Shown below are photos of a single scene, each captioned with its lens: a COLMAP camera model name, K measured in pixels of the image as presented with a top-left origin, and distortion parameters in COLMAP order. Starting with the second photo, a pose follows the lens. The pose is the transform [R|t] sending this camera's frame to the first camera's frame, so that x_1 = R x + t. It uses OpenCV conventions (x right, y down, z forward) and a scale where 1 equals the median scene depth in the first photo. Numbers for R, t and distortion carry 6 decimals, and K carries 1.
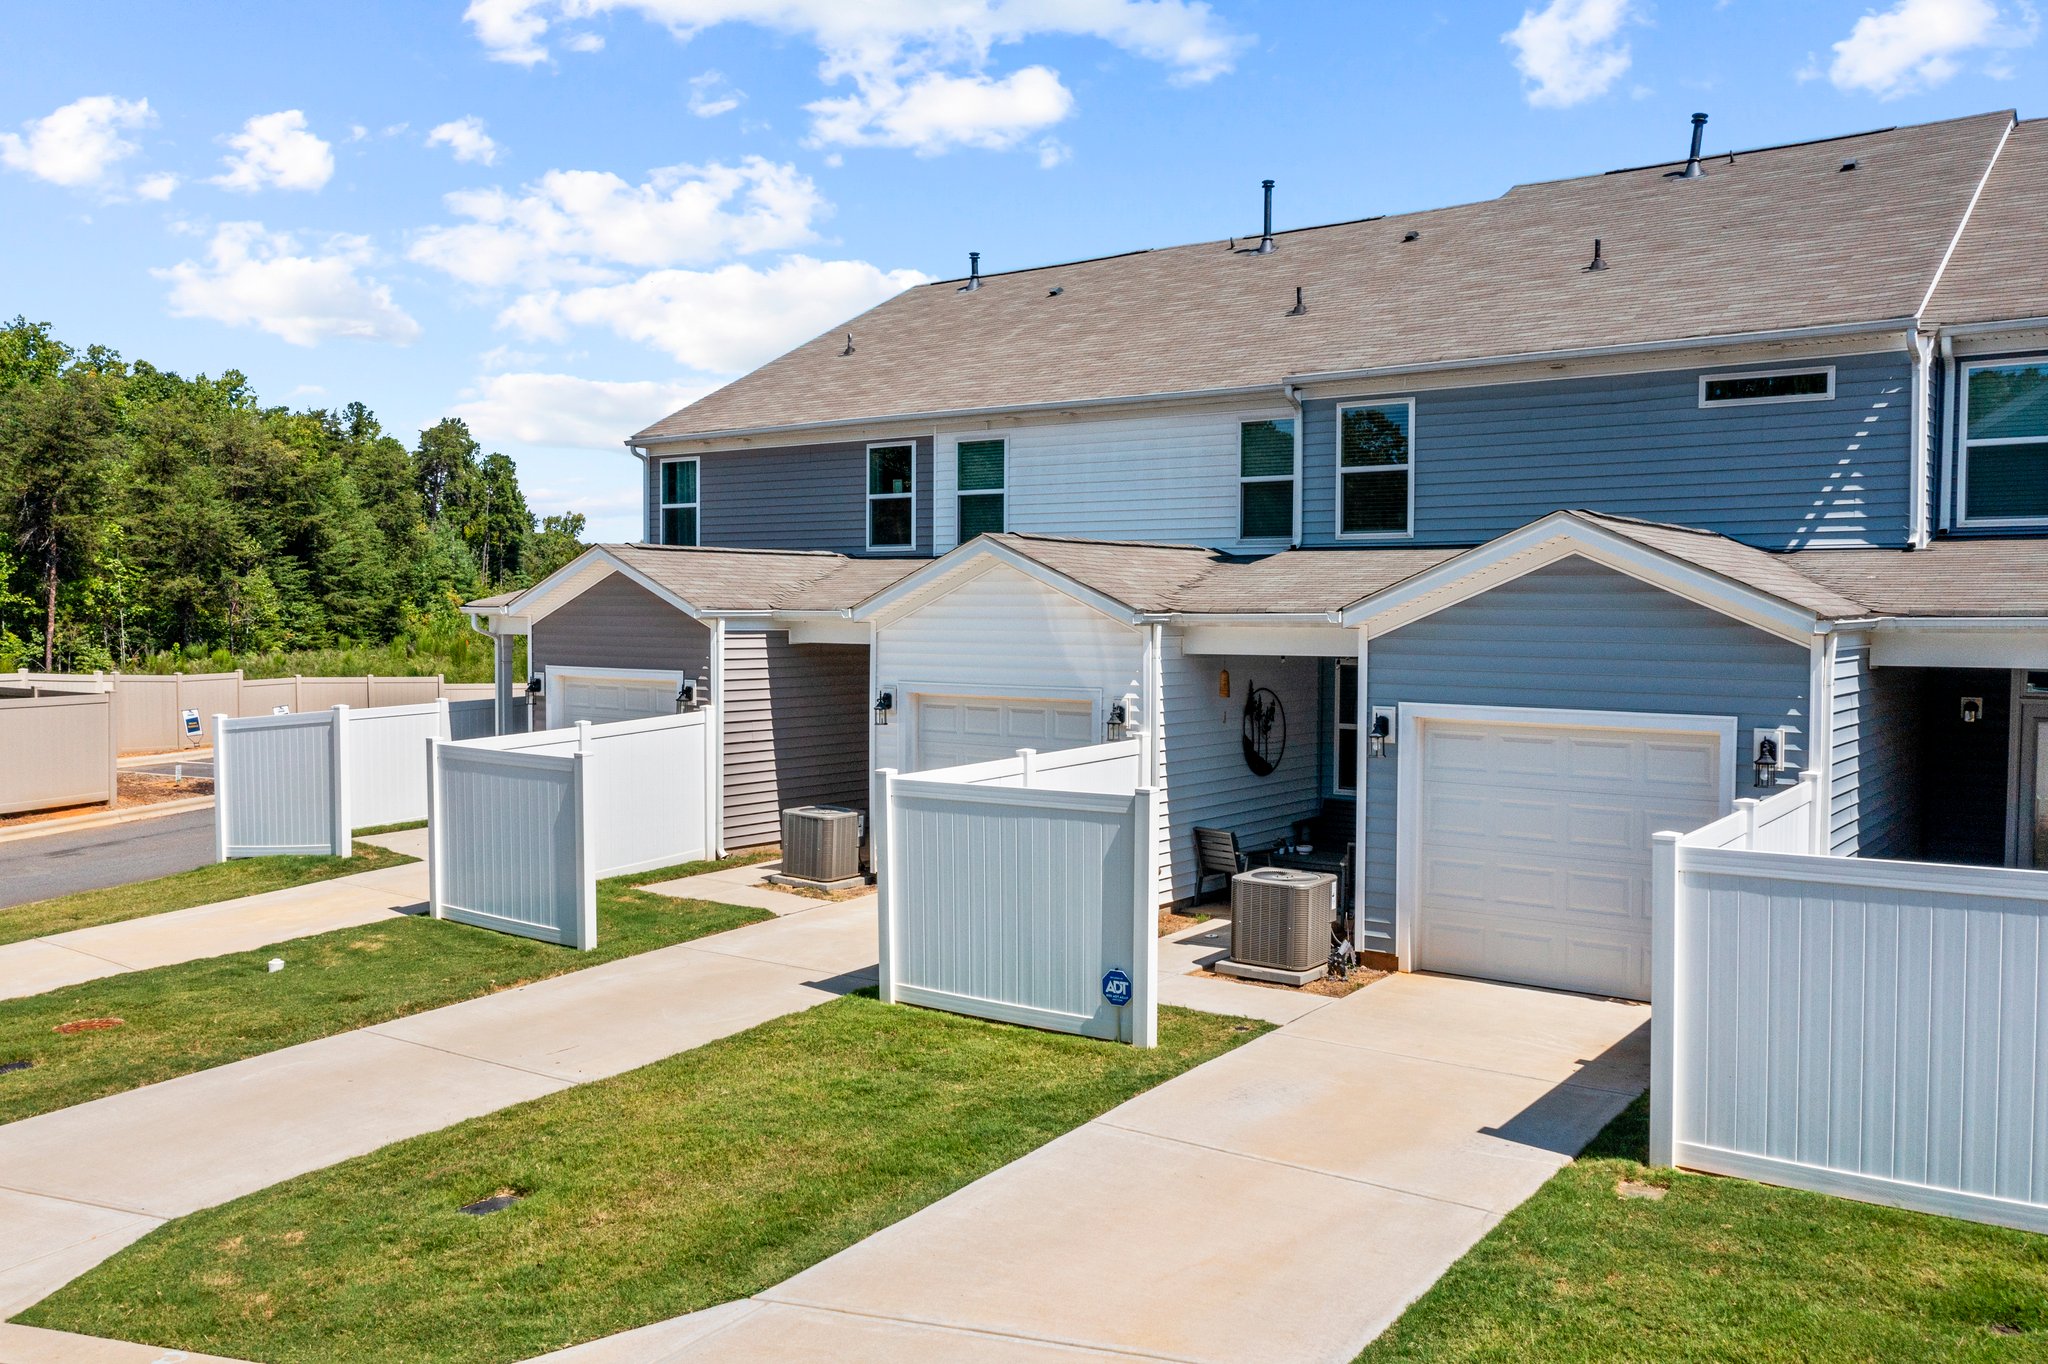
lens RADIAL K [[1639.6, 0, 1024.0], [0, 1639.6, 682.0], [0, 0, 1]] dist [-0.006760, 0.007967]
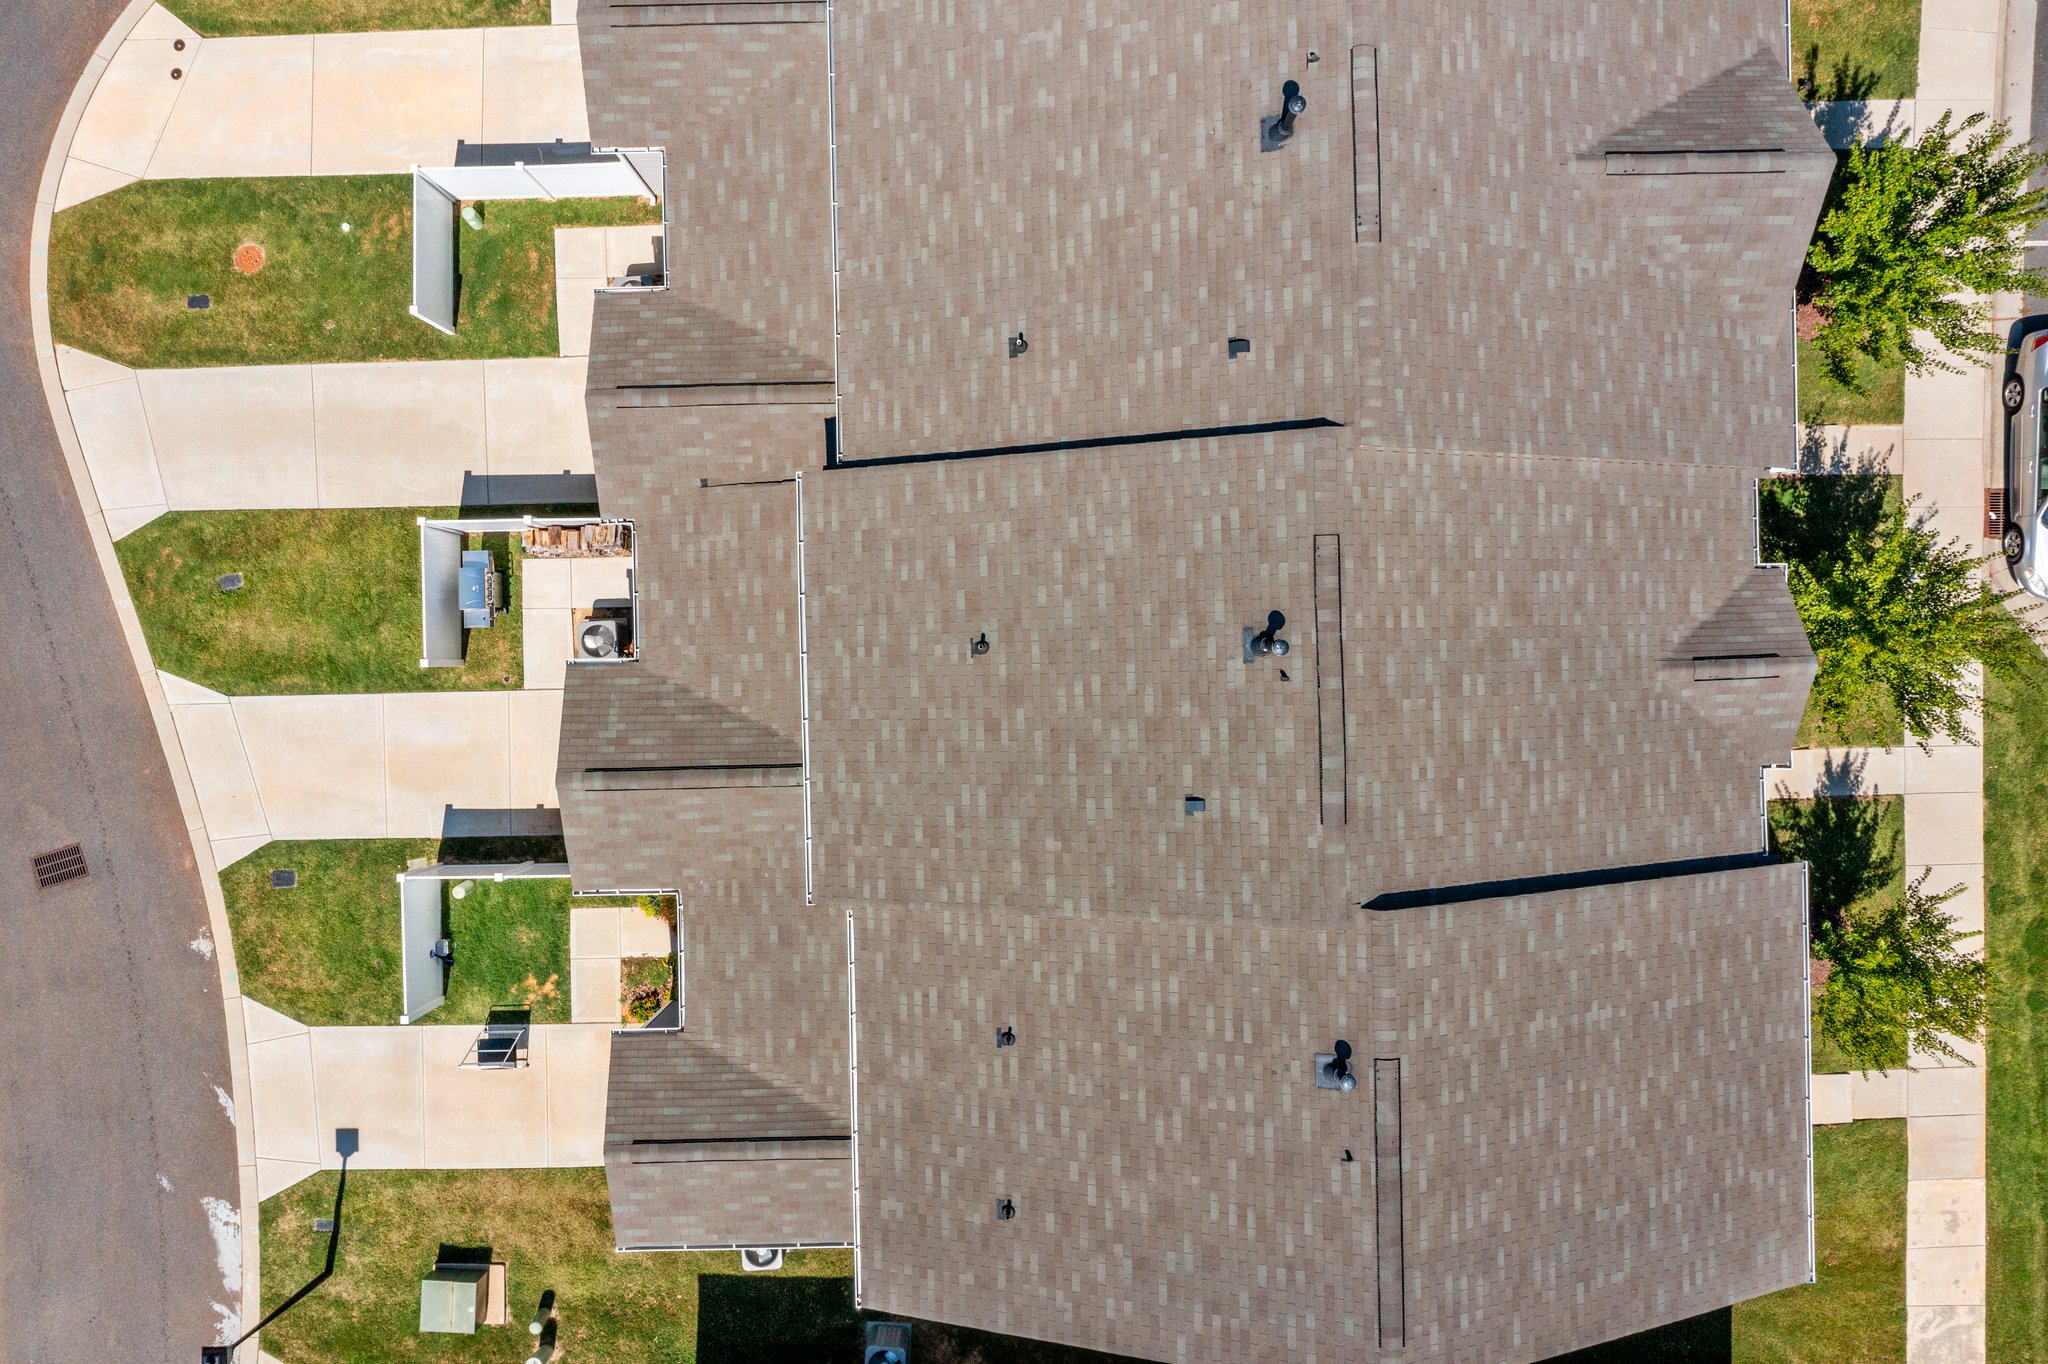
lens RADIAL K [[1622.1, 0, 1018.1], [0, 1622.1, 674.6], [0, 0, 1]] dist [-0.009455, 0.010374]
pose [[0.617114, 0.786863, 0.004213, 0.424772], [-0.041395, 0.027118, 0.998775, -1.622472], [0.785784, -0.616532, 0.049307, 1.069292]]
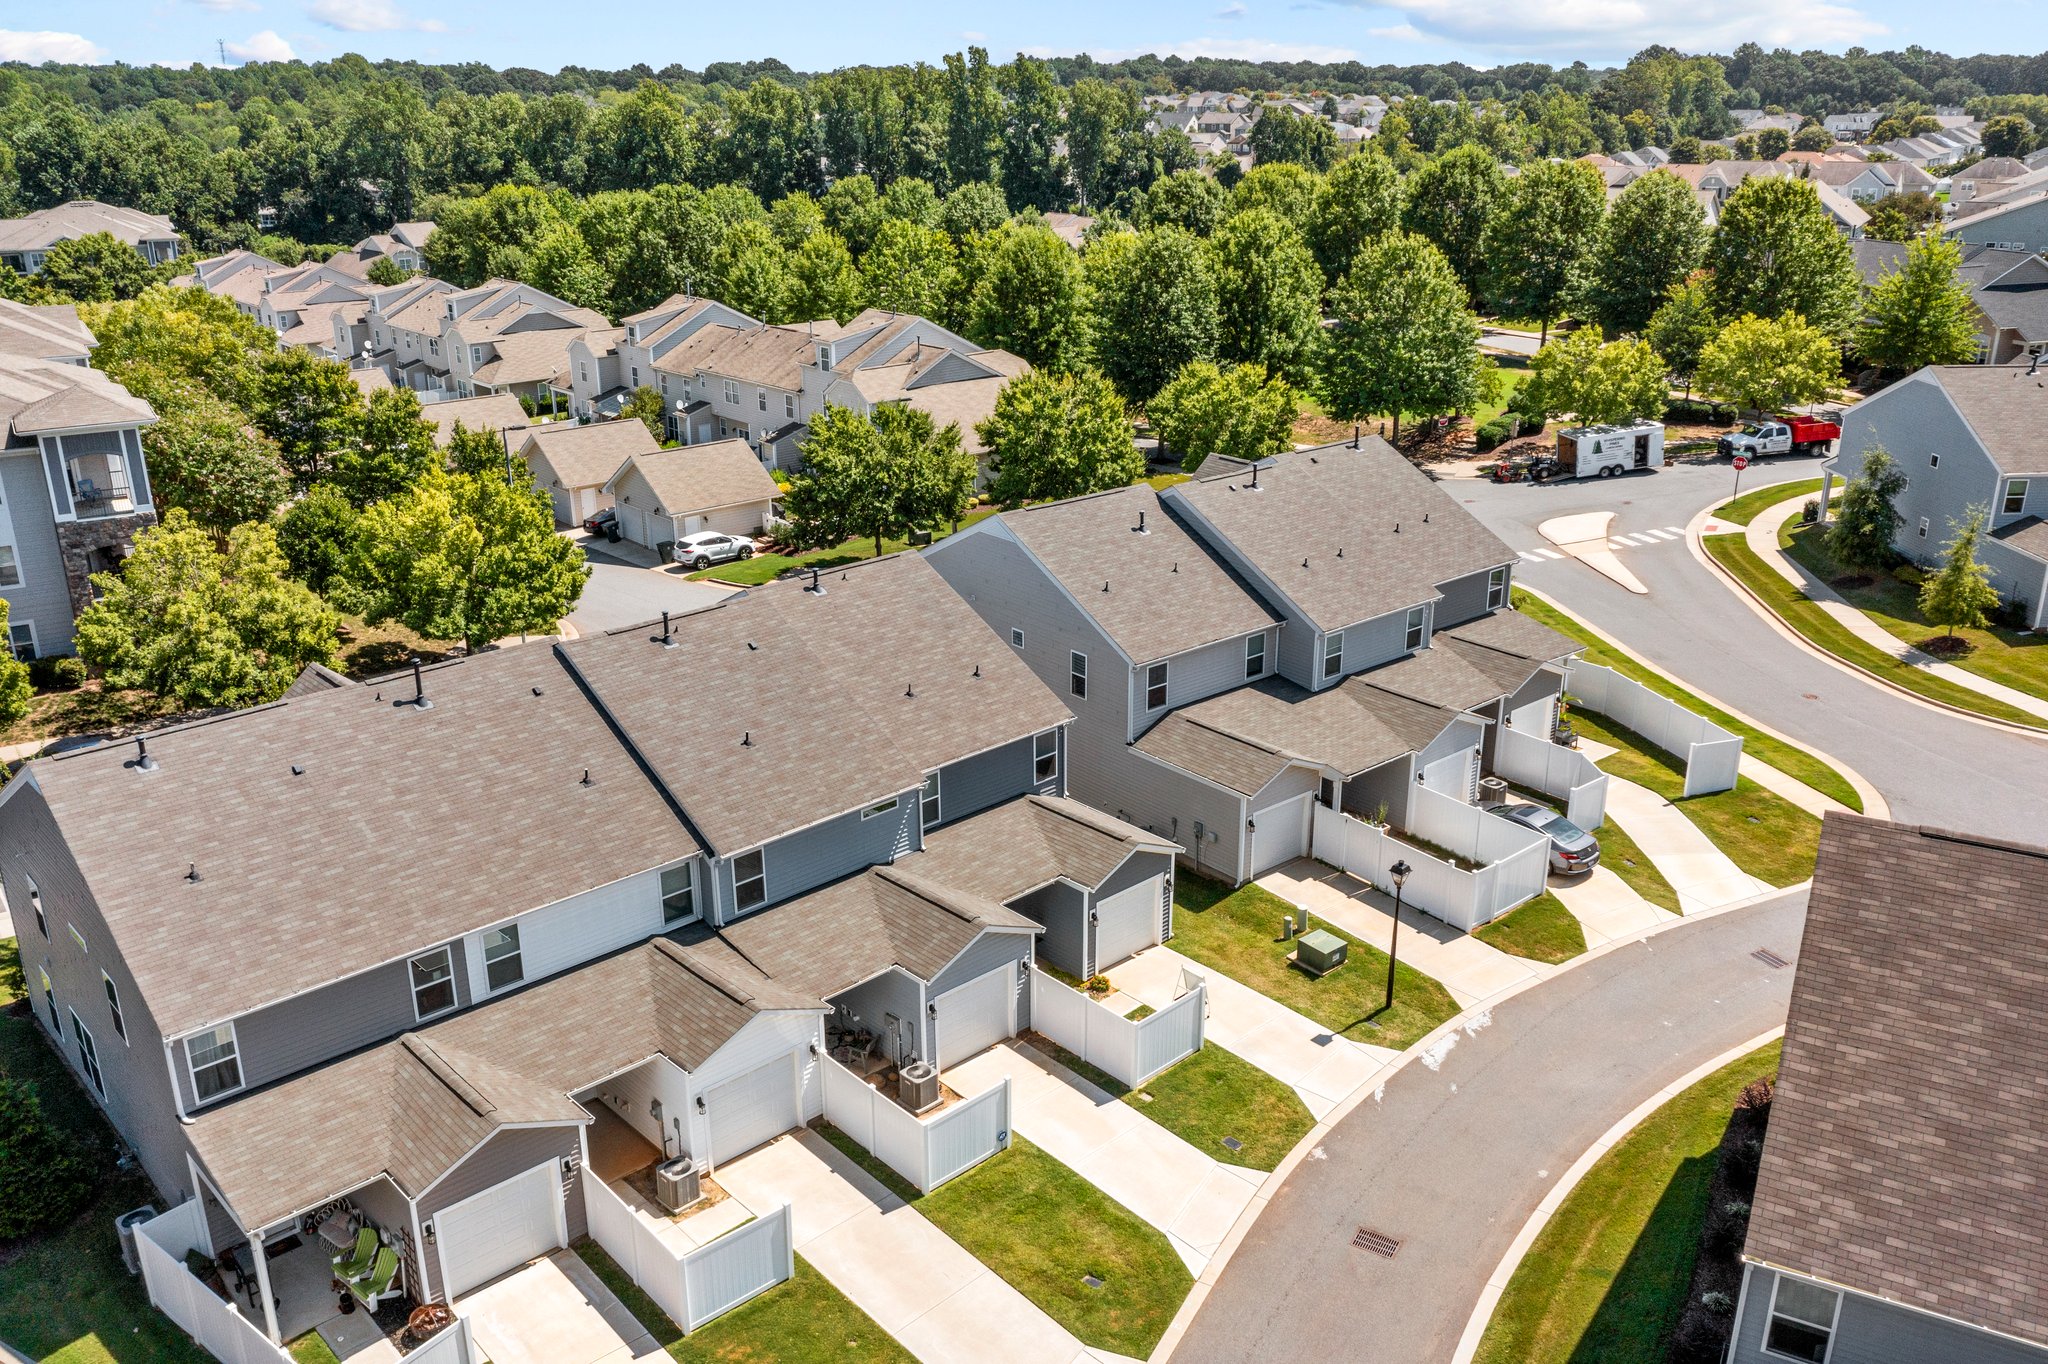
lens RADIAL K [[1642.3, 0, 1014.5], [0, 1642.3, 688.2], [0, 0, 1]] dist [-0.008767, 0.013191]
pose [[0.177027, -0.345318, 0.921638, -1.772815], [0.053499, 0.938420, 0.341329, -1.180583], [-0.982751, -0.011118, 0.184600, 0.279141]]
